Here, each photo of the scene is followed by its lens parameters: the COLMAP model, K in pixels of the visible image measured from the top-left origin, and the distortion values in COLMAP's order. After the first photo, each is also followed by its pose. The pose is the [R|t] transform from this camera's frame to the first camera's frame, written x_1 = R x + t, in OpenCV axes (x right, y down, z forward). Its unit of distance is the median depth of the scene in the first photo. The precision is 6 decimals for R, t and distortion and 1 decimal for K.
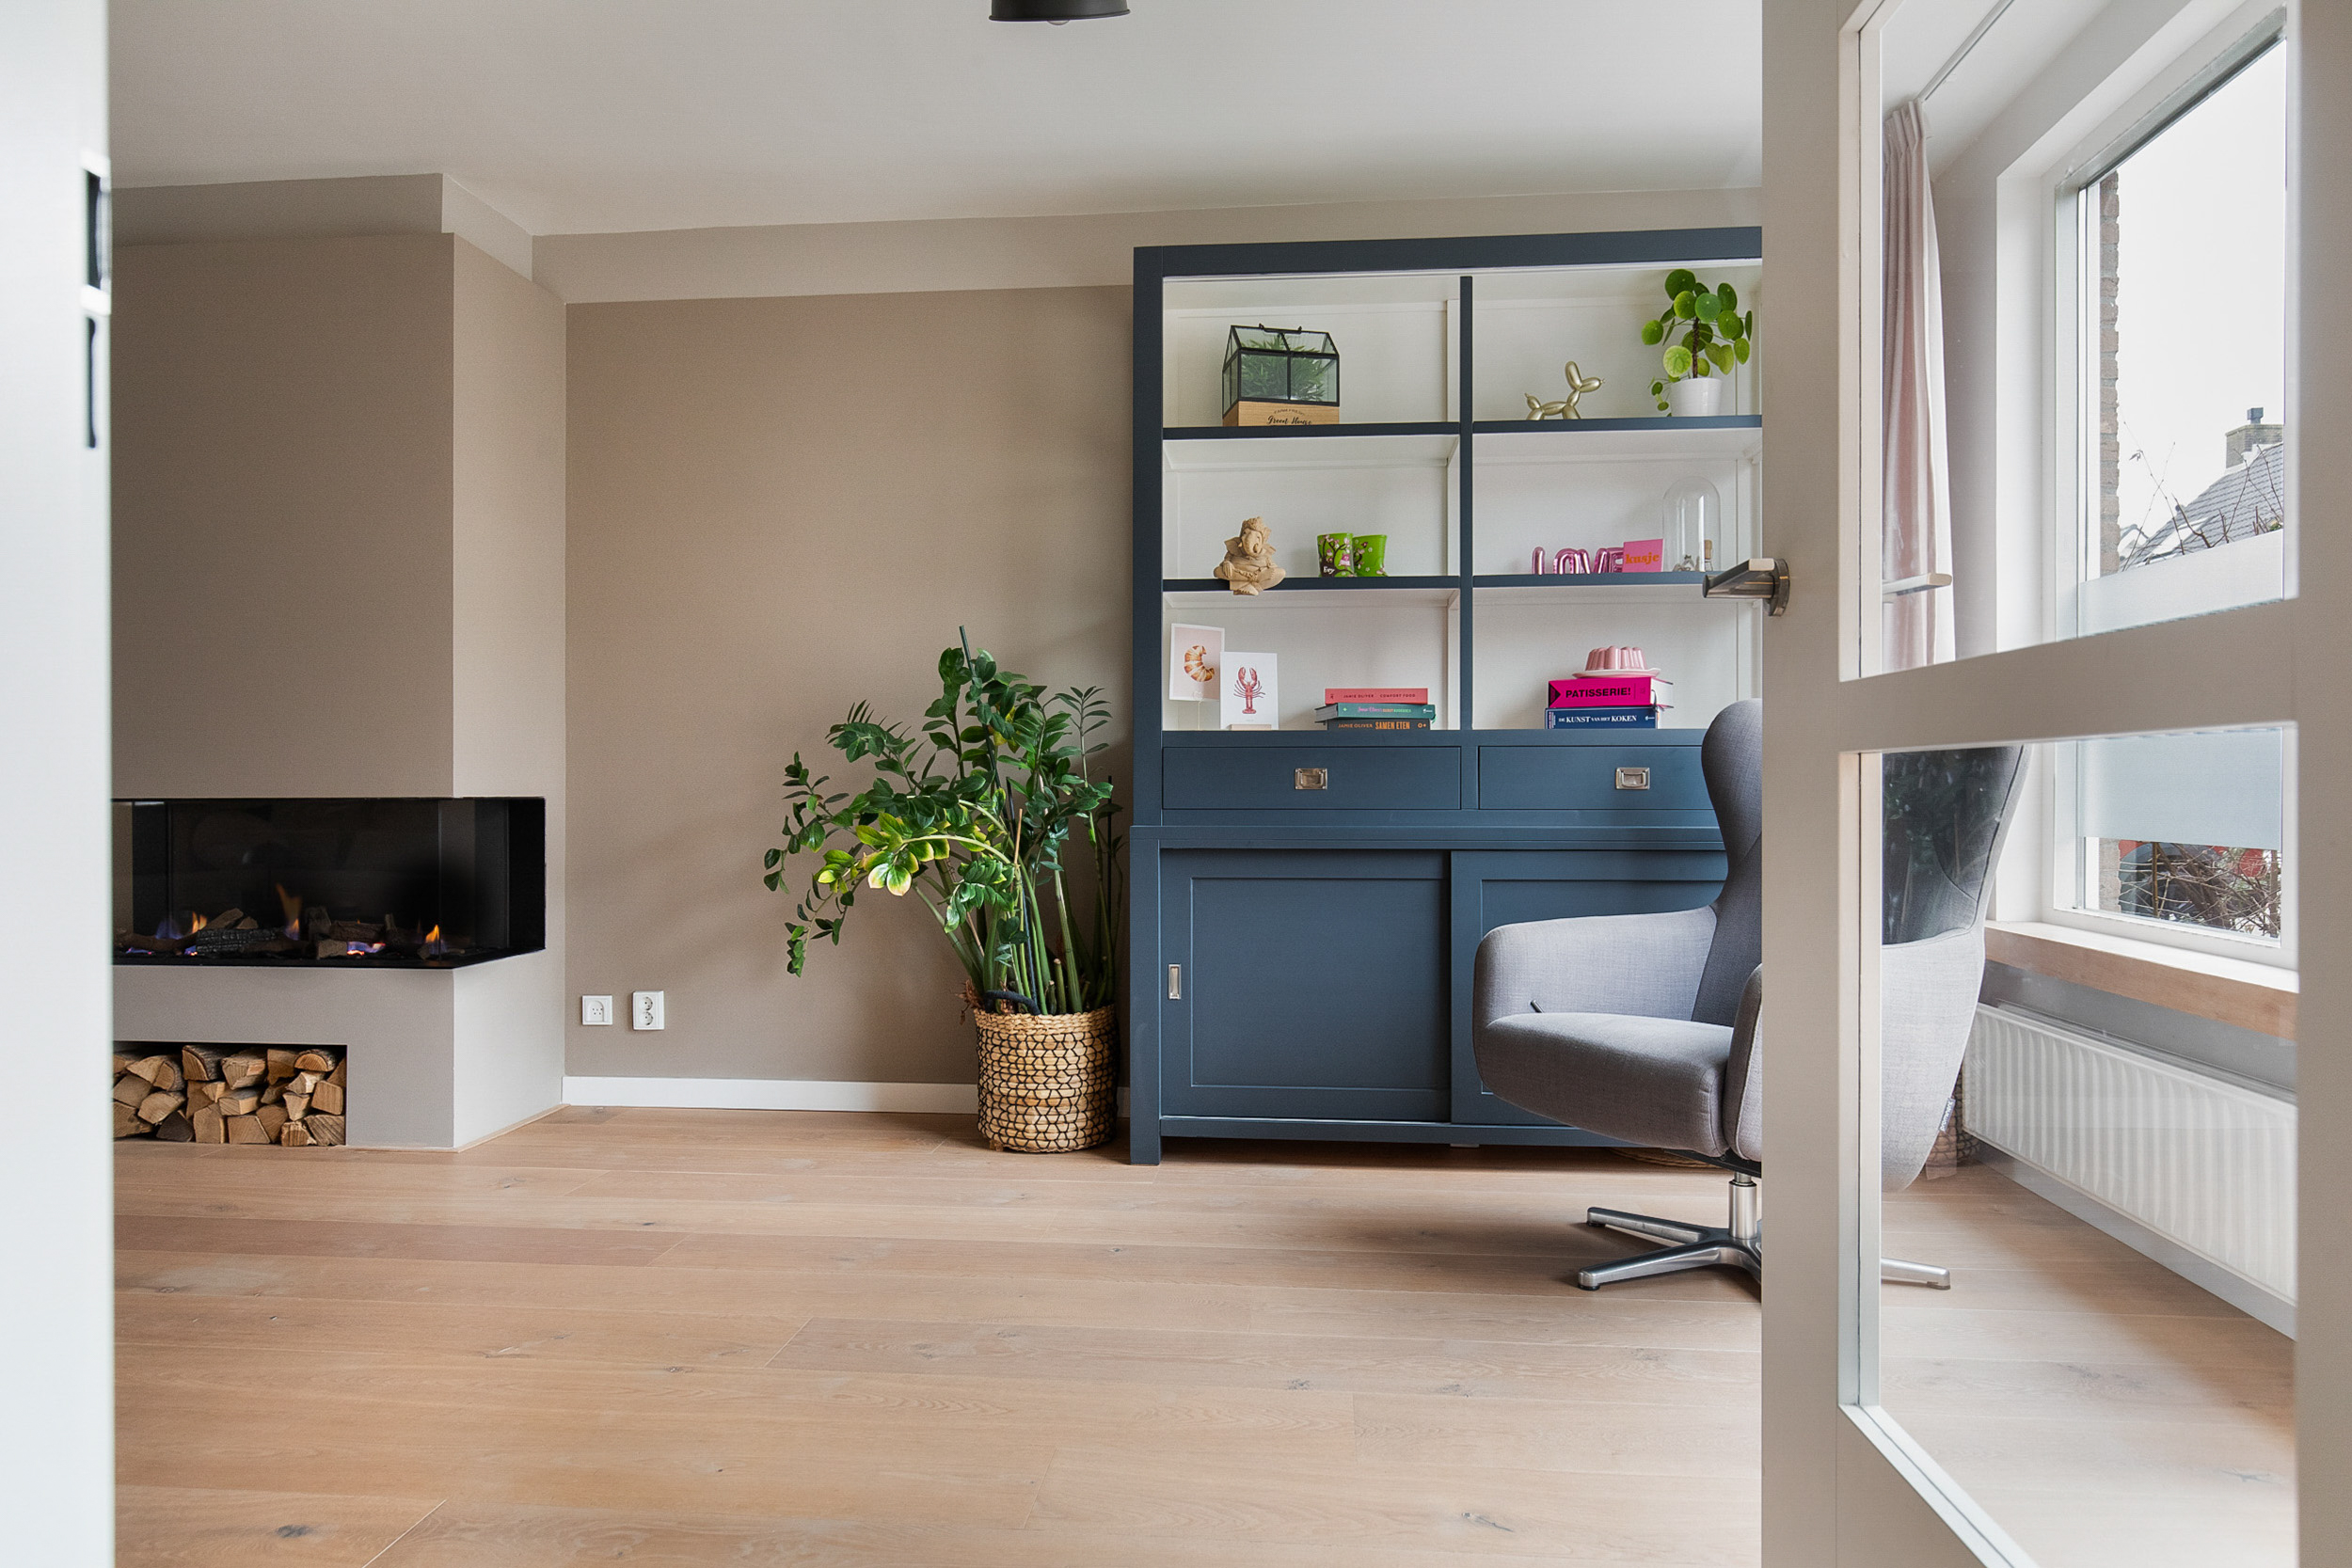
lens RADIAL K [[1453.0, 0, 1165.2], [0, 1453.0, 786.7], [0, 0, 1]] dist [-0.001401, -0.001170]
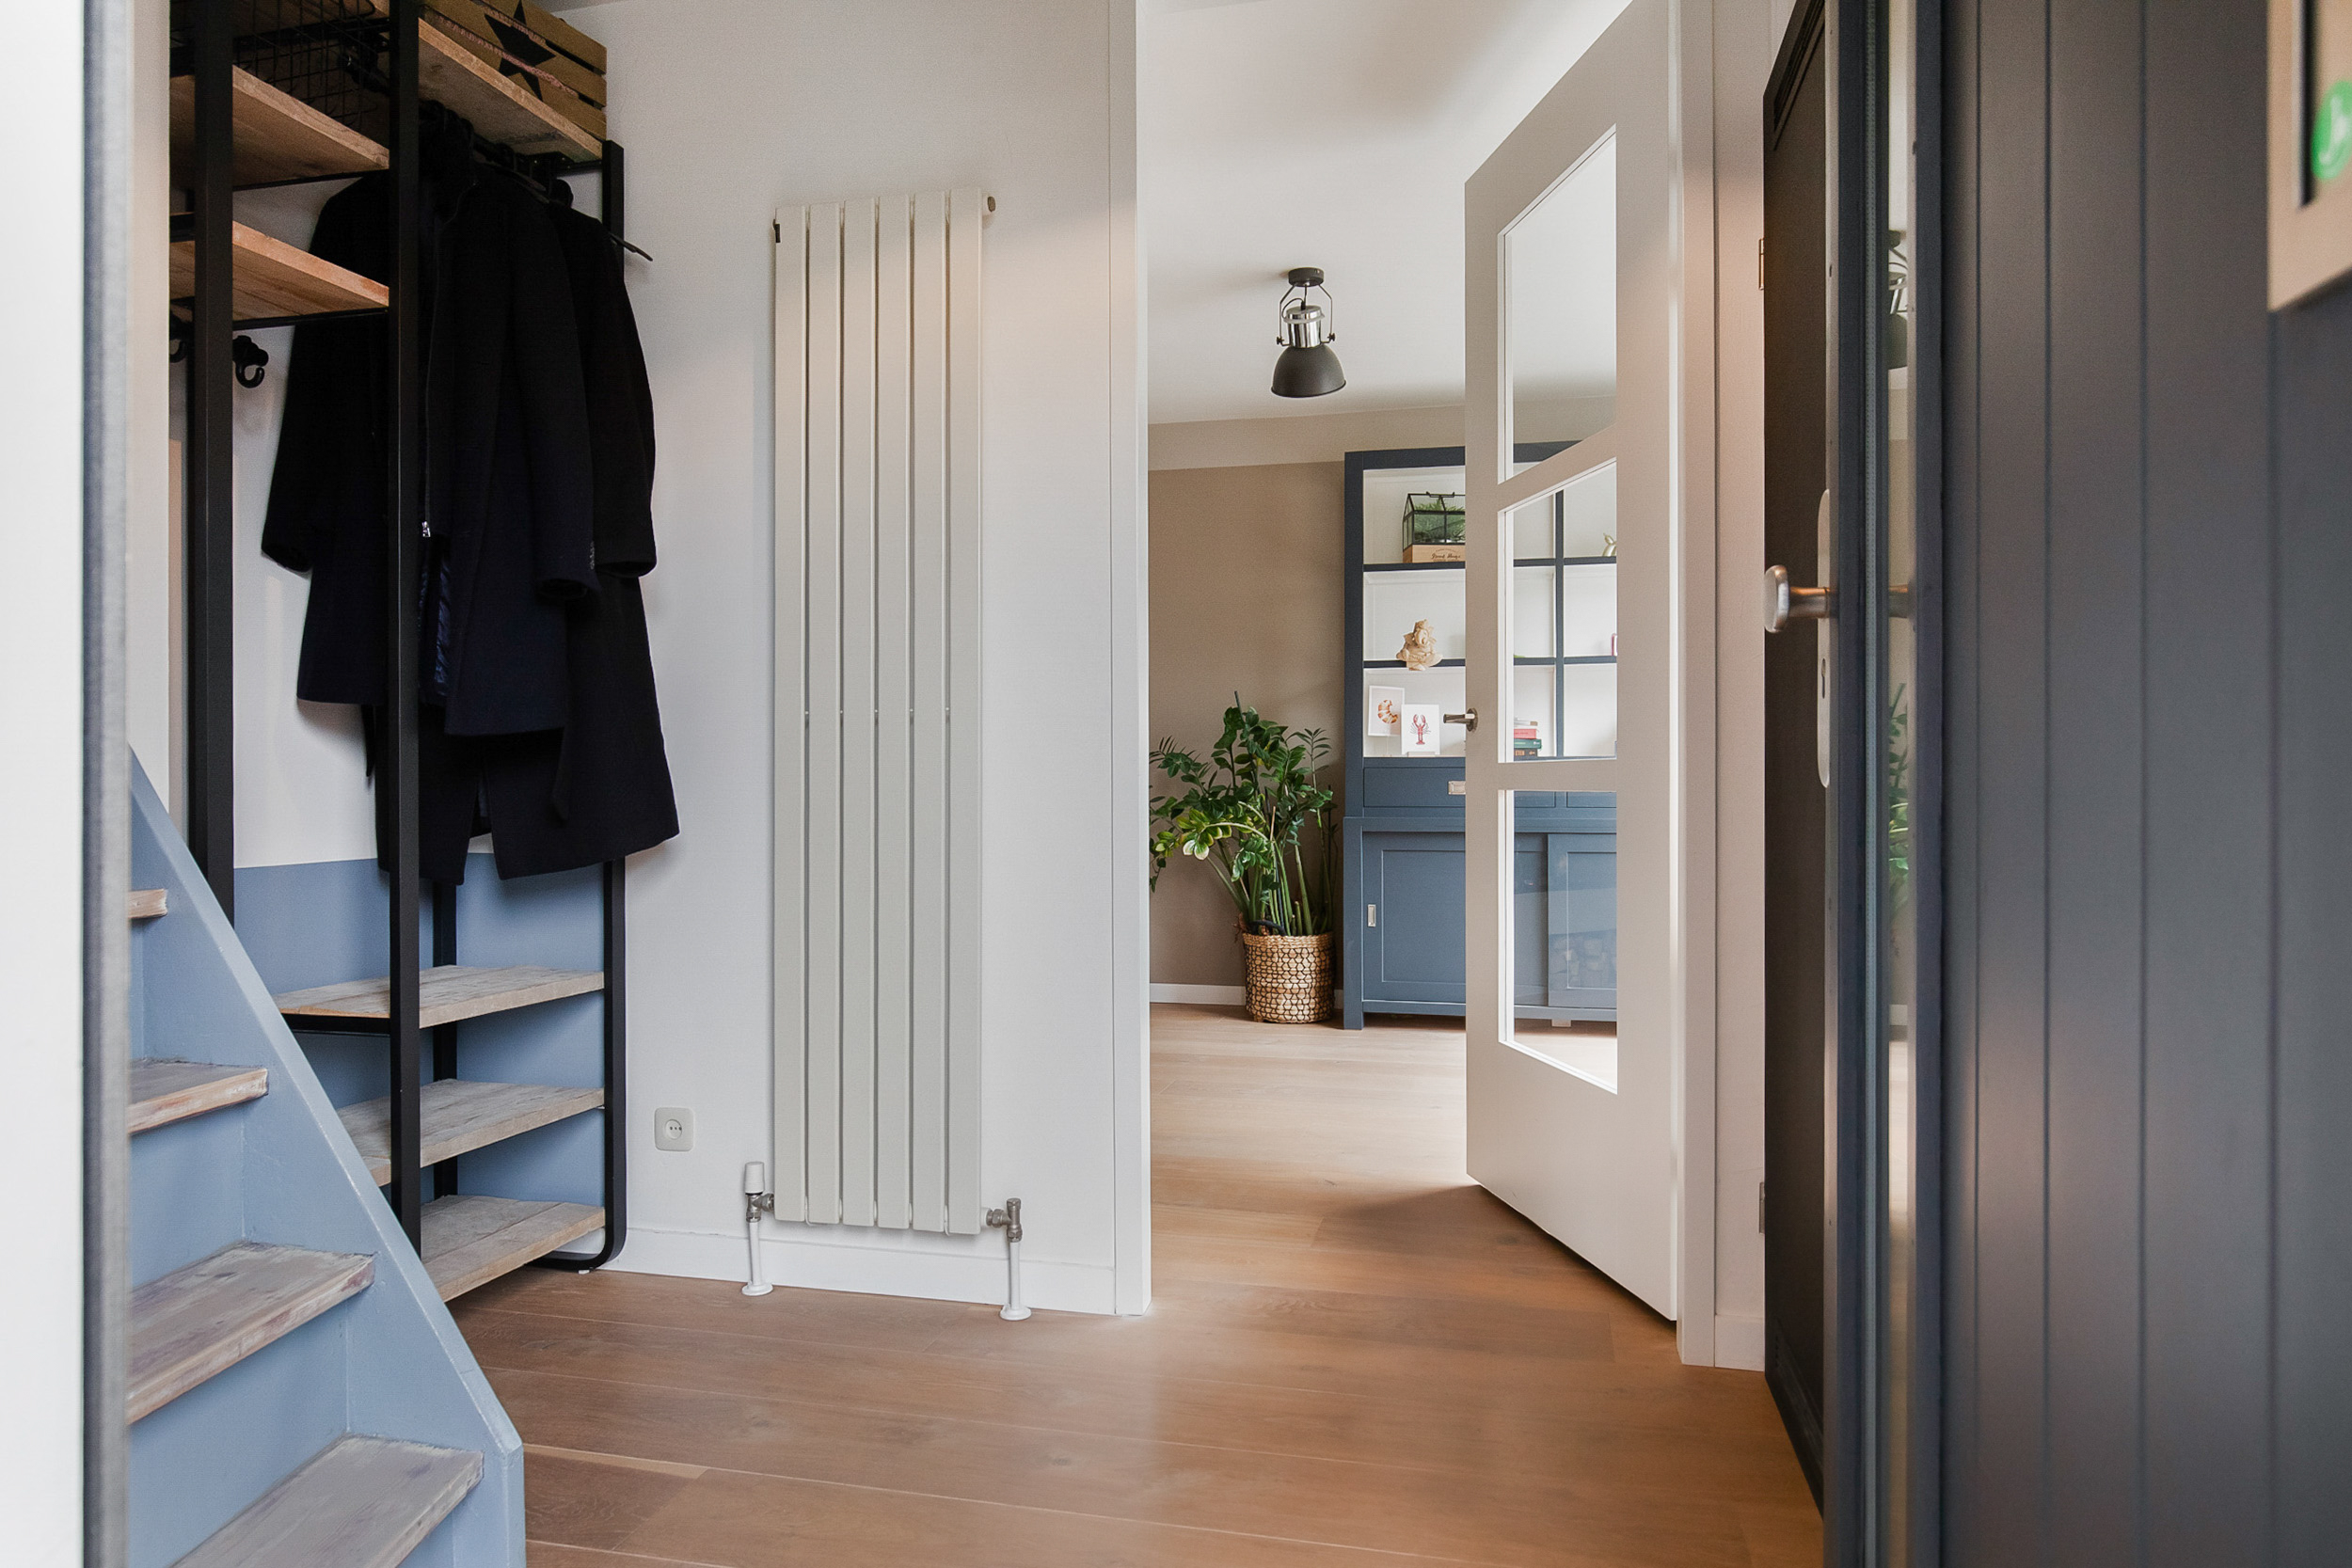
lens RADIAL K [[1453.0, 0, 1173.8], [0, 1453.0, 781.7], [0, 0, 1]] dist [-0.001401, -0.001170]
pose [[0.991113, -0.001694, -0.133009, 0.003643], [0.001895, 0.999997, 0.001389, -0.014094], [0.133006, -0.001629, 0.991114, -0.588857]]
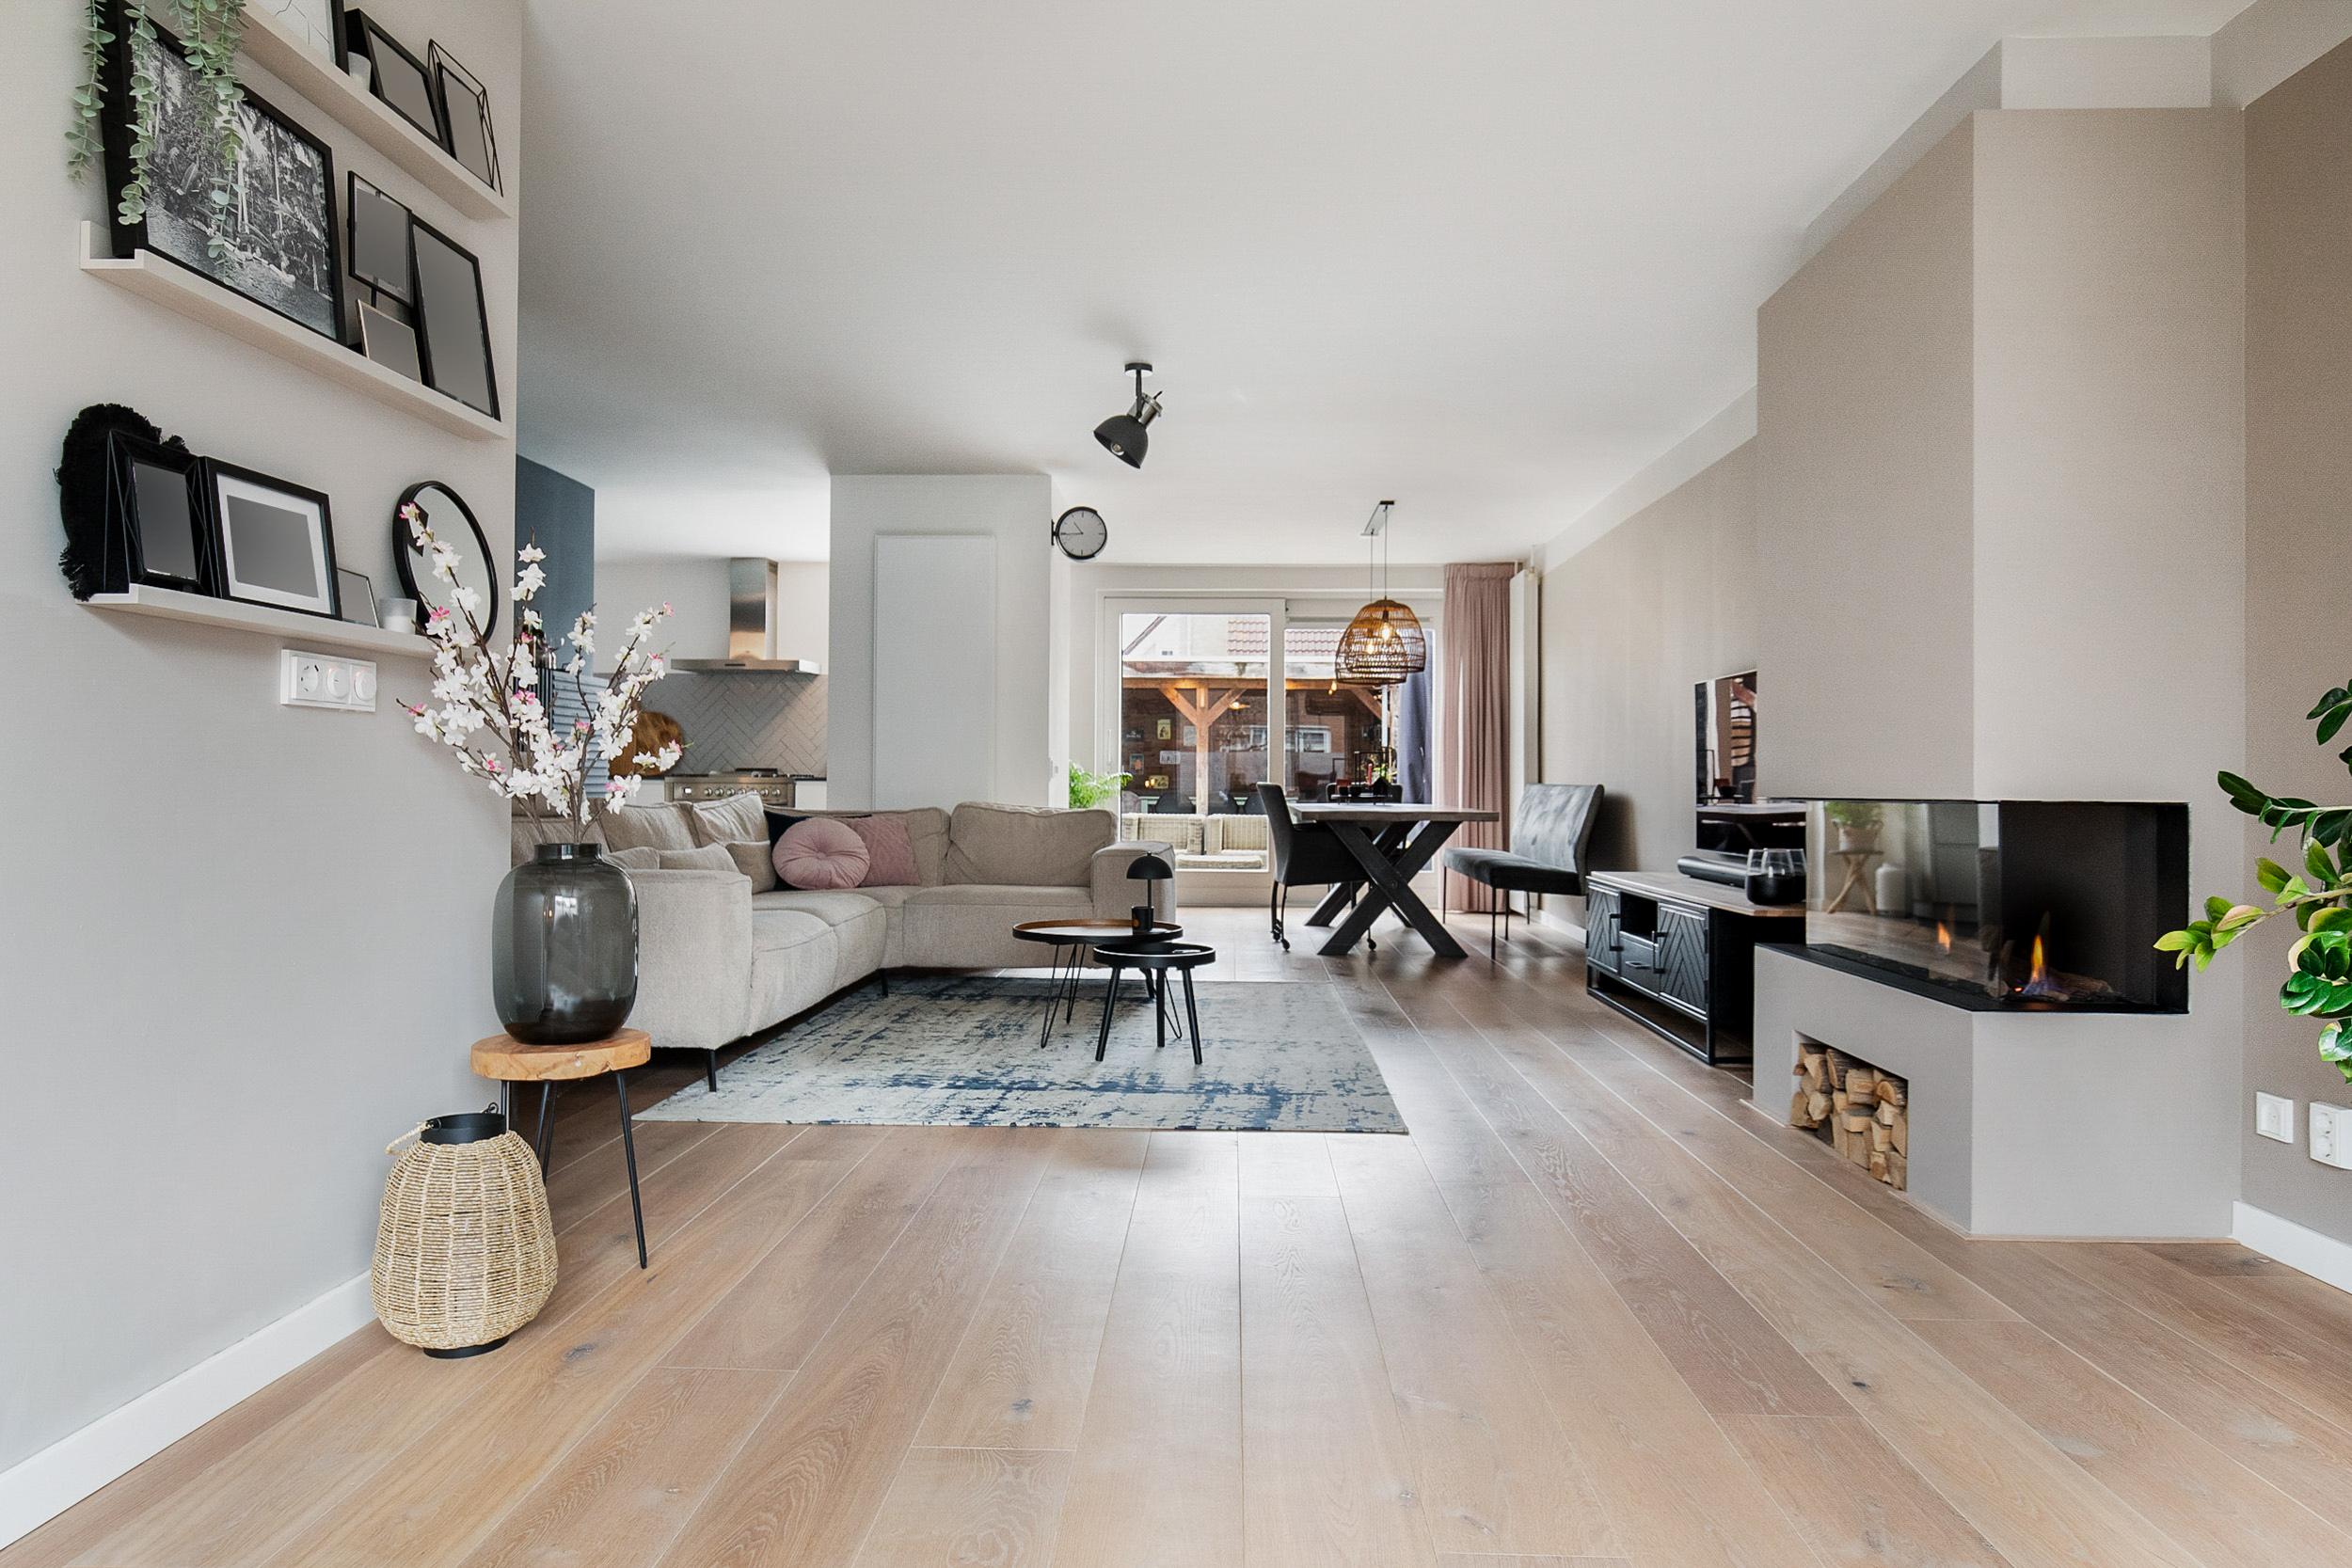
lens RADIAL K [[1453.0, 0, 1165.6], [0, 1453.0, 777.5], [0, 0, 1]] dist [-0.001401, -0.001170]
pose [[0.077228, -0.001706, -0.997012, 0.273087], [-0.005835, 0.999981, -0.002163, -0.002317], [0.996996, 0.005984, 0.077217, 0.459033]]
